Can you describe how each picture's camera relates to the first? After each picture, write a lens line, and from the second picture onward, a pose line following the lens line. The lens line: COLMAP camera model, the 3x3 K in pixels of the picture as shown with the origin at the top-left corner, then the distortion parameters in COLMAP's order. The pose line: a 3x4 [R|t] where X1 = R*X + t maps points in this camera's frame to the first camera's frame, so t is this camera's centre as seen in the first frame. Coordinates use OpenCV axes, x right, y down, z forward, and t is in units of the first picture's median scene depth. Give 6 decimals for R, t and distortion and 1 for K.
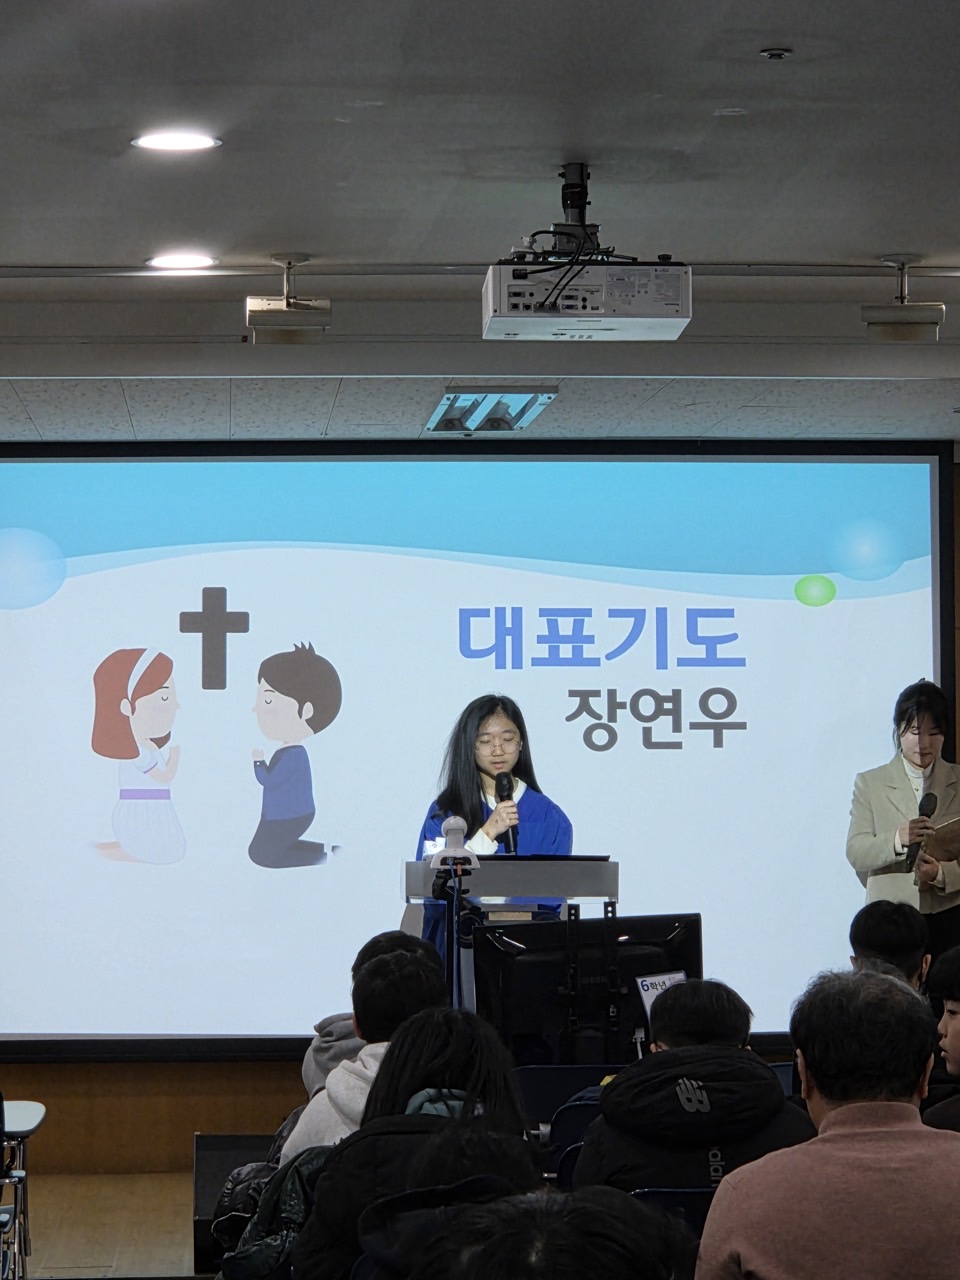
lens RADIAL K [[4109.1, 0, 491.4], [0, 4109.1, 633.2], [0, 0, 1]] dist [-0.610434, 0.000000]
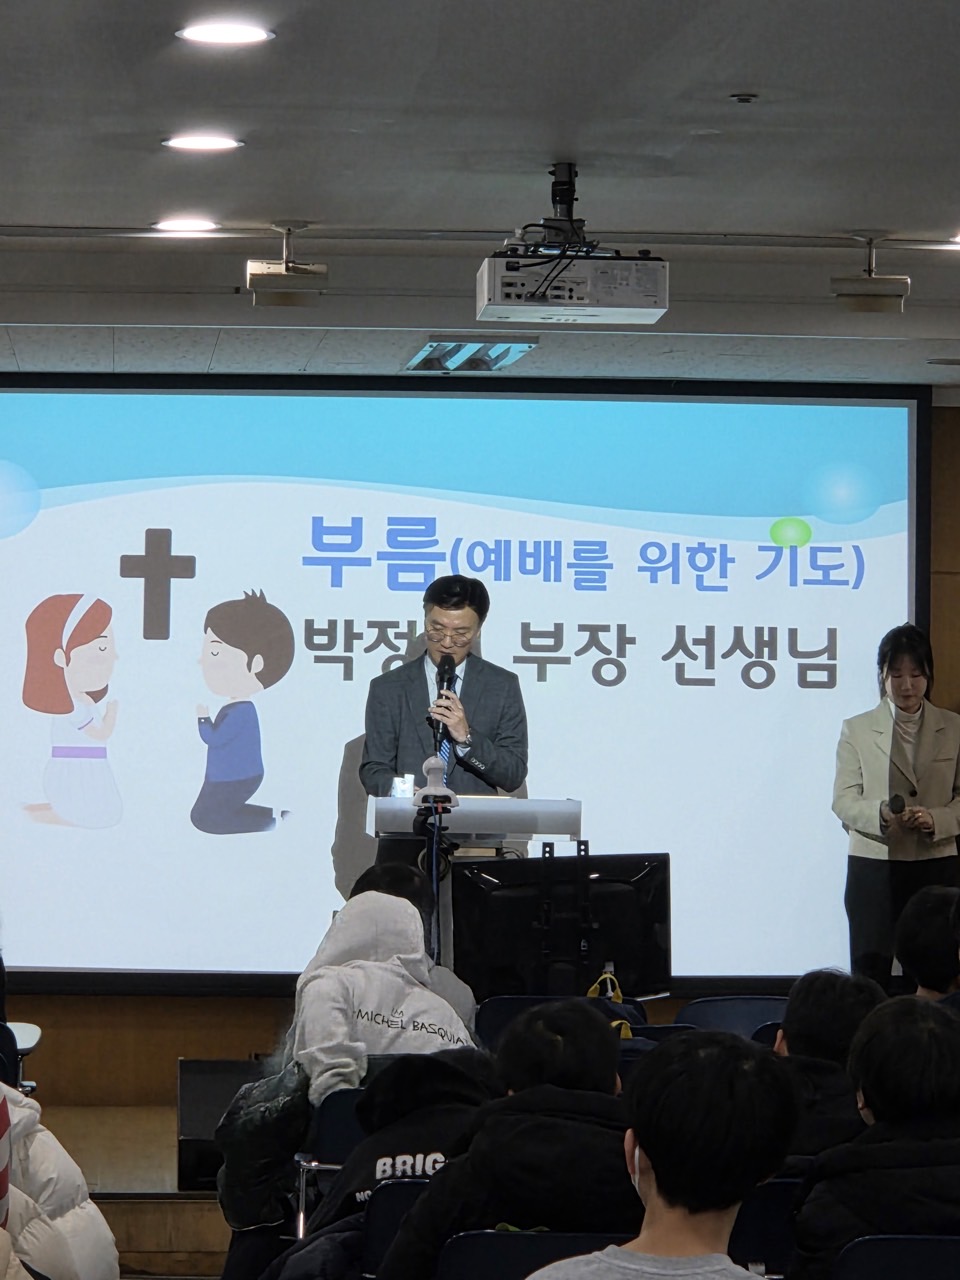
lens RADIAL K [[4741.1, 0, 467.5], [0, 4741.1, 632.1], [0, 0, 1]] dist [-0.956275, 0.000000]
pose [[0.999855, 0.015927, 0.006055, -0.008786], [-0.016046, 0.999668, 0.020137, -0.011589], [-0.005732, -0.020232, 0.999779, -0.208956]]
